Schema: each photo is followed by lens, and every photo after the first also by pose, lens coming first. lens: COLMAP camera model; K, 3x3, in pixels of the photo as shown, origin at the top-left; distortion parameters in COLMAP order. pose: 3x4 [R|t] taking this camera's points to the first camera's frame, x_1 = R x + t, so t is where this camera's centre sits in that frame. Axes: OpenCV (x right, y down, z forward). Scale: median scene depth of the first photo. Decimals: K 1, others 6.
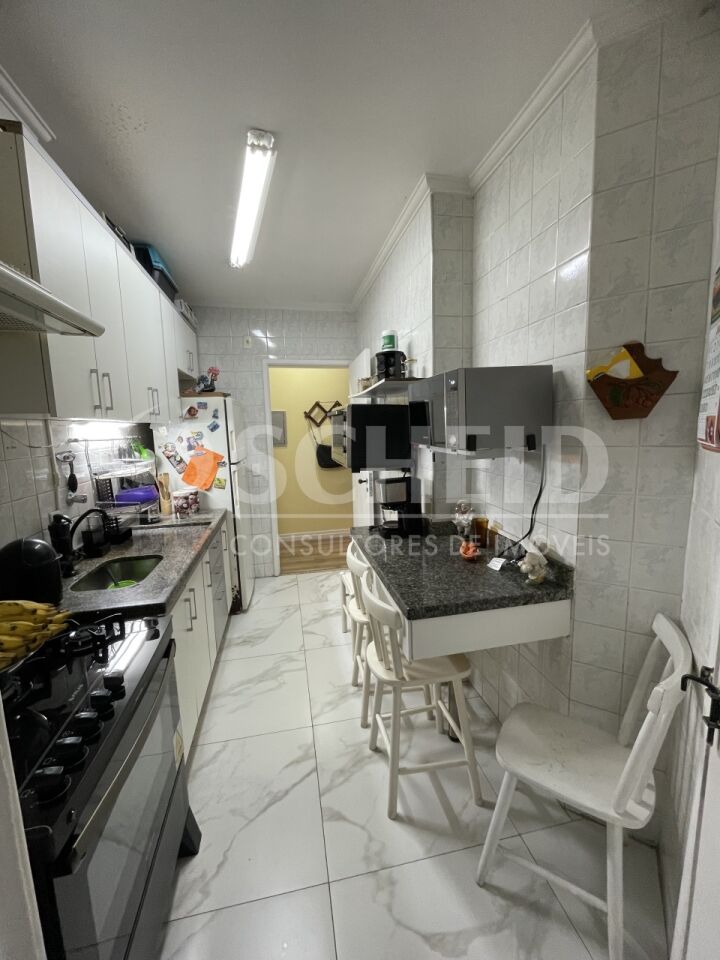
lens RADIAL K [[391.0, 0, 360.0], [0, 391.0, 480.0], [0, 0, 1]] dist [-0.003717, -0.000607]
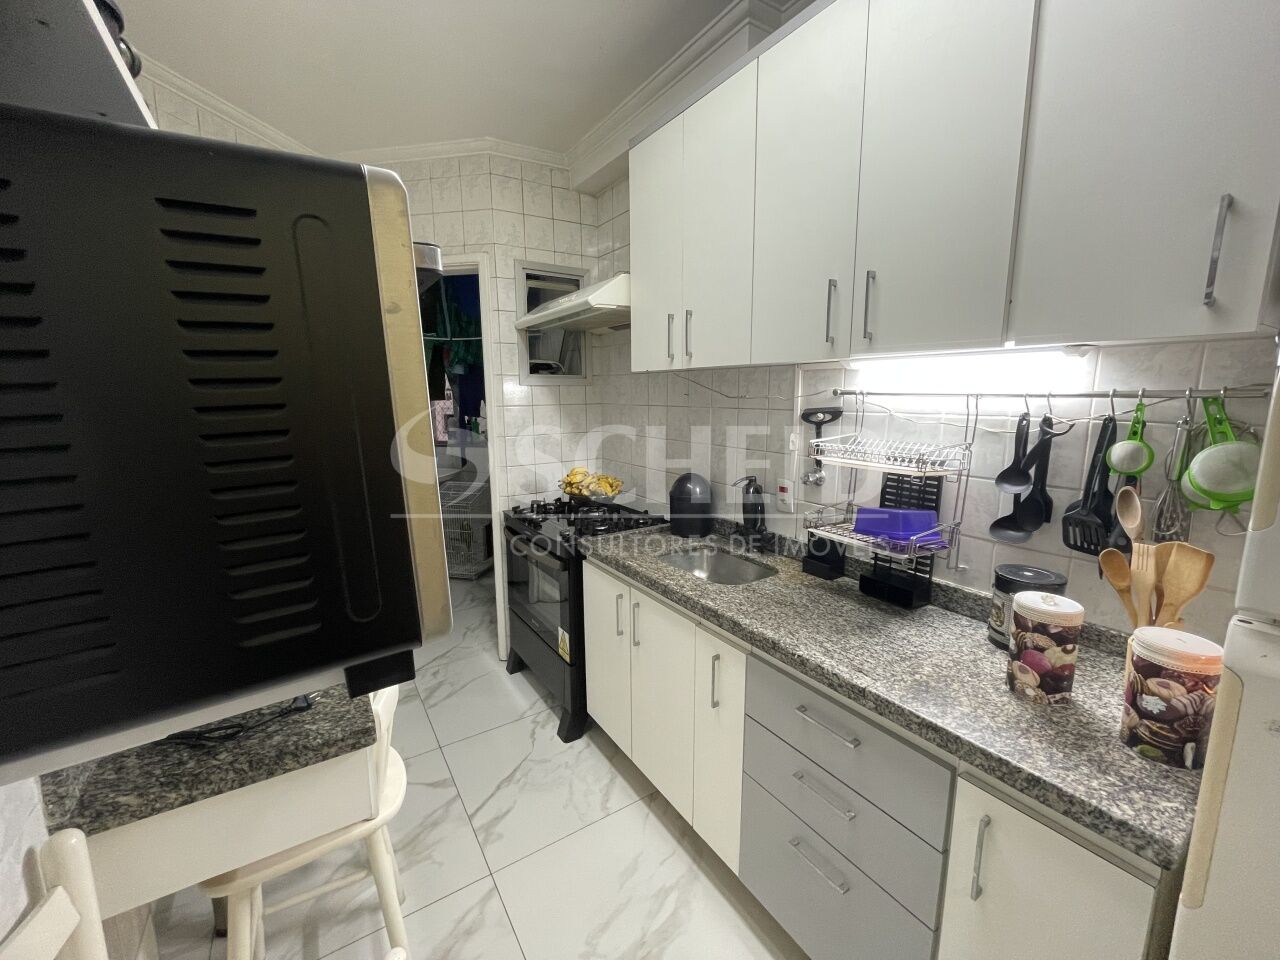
lens RADIAL K [[521.3, 0, 640.0], [0, 521.3, 480.0], [0, 0, 1]] dist [-0.003717, -0.000607]
pose [[-0.927931, 0.096269, -0.360107, -0.117915], [-0.015345, 0.955390, 0.294948, -0.236330], [0.372437, 0.279217, -0.885059, 1.869952]]
